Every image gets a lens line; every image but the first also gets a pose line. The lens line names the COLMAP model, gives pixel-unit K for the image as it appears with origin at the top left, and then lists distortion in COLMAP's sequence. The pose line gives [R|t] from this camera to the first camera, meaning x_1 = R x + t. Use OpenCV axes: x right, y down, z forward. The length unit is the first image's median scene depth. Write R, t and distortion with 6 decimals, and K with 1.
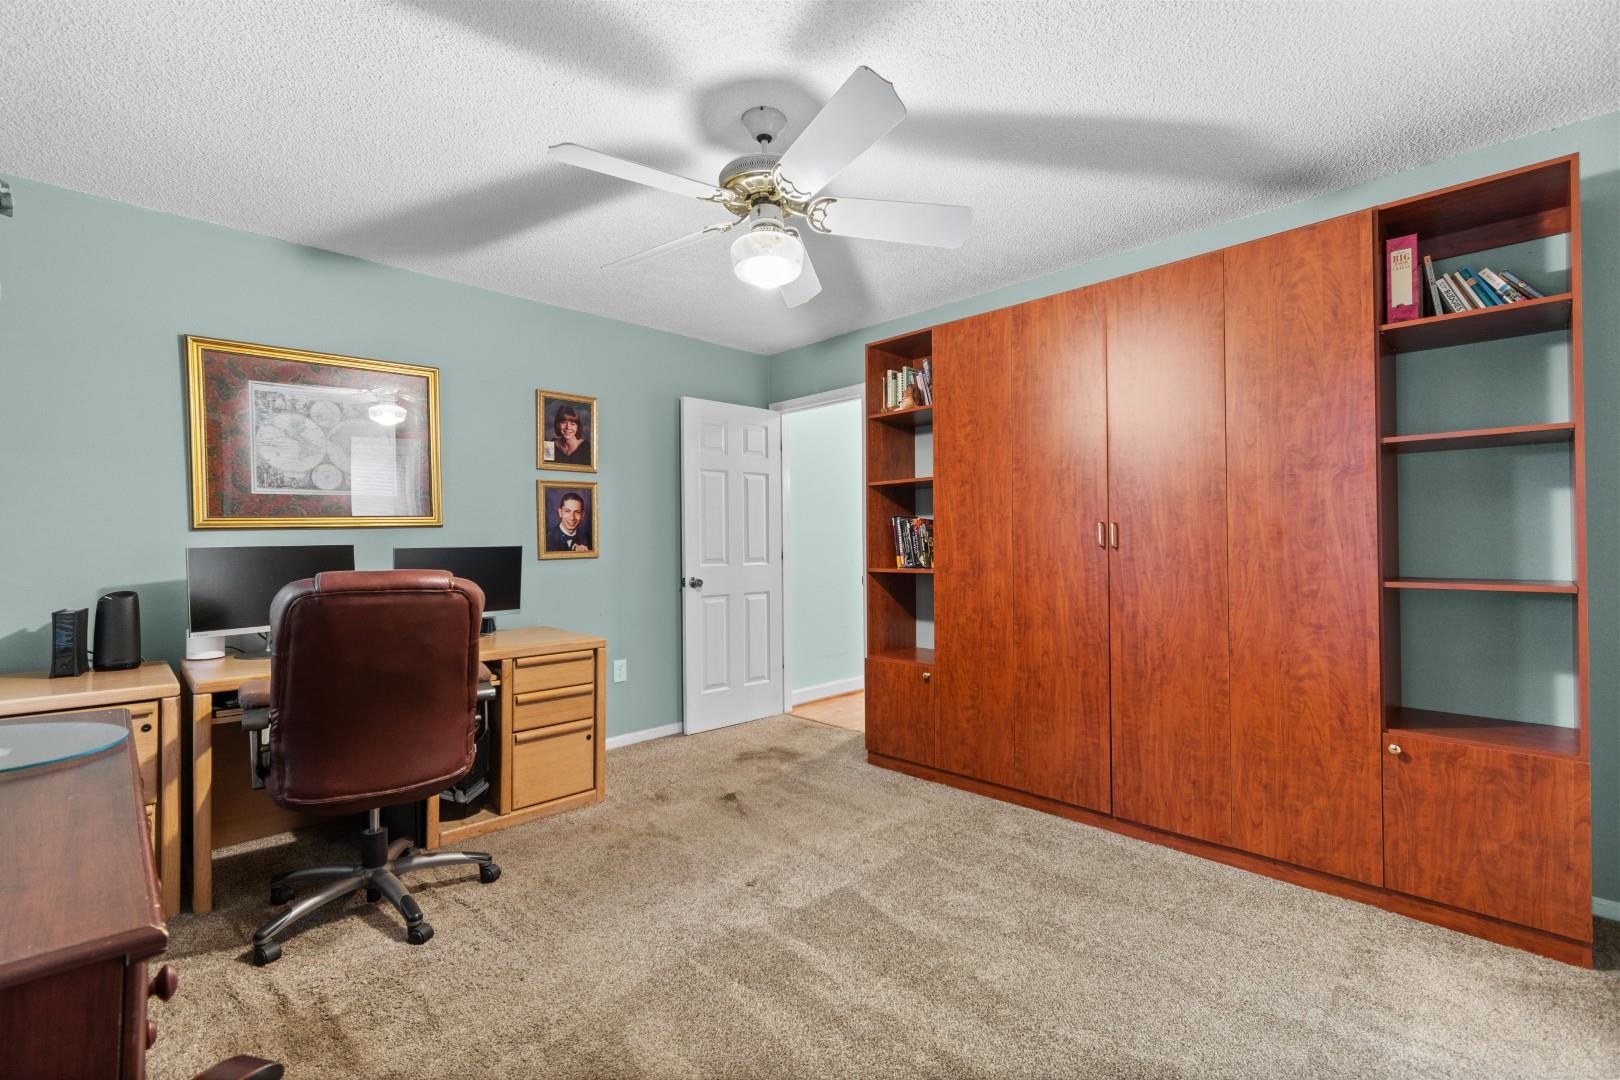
lens RADIAL K [[714.8, 0, 807.8], [0, 714.8, 545.9], [0, 0, 1]] dist [0.001544, -0.000394]
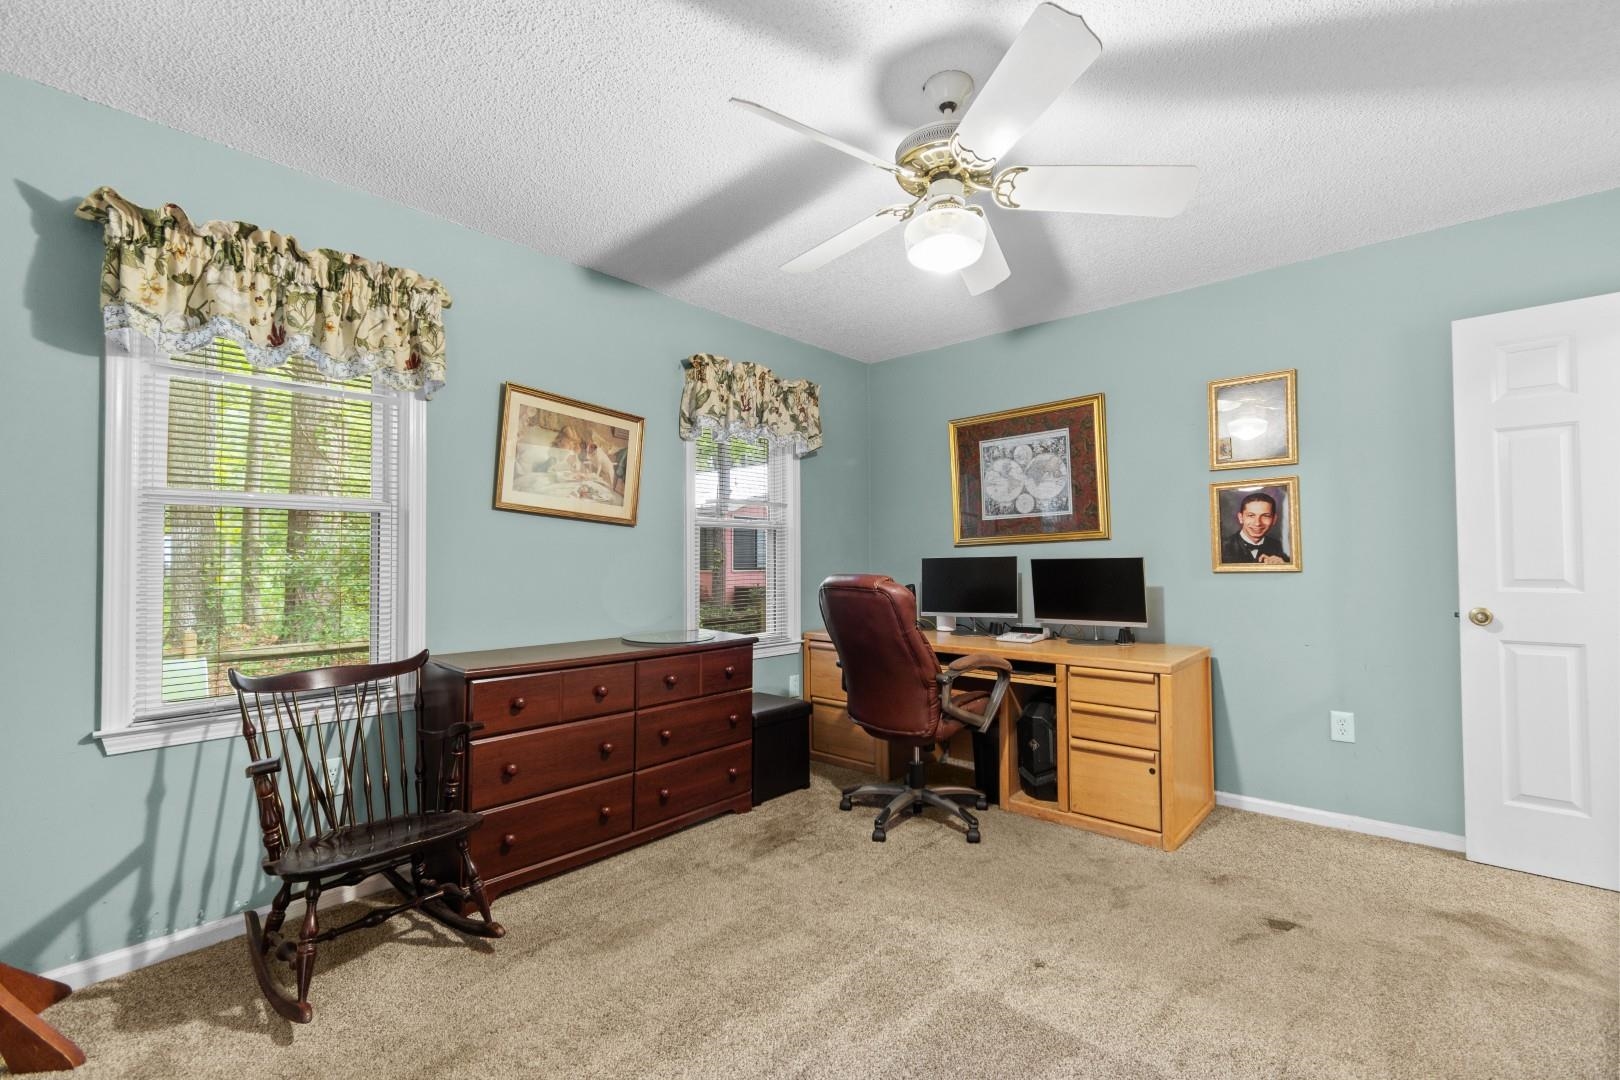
lens RADIAL K [[714.8, 0, 807.7], [0, 714.8, 537.3], [0, 0, 1]] dist [0.001544, -0.000394]
pose [[0.058379, -0.021777, -0.998057, 0.559236], [0.002634, 0.999762, -0.021660, -0.007478], [0.998291, -0.001364, 0.058422, 0.505284]]
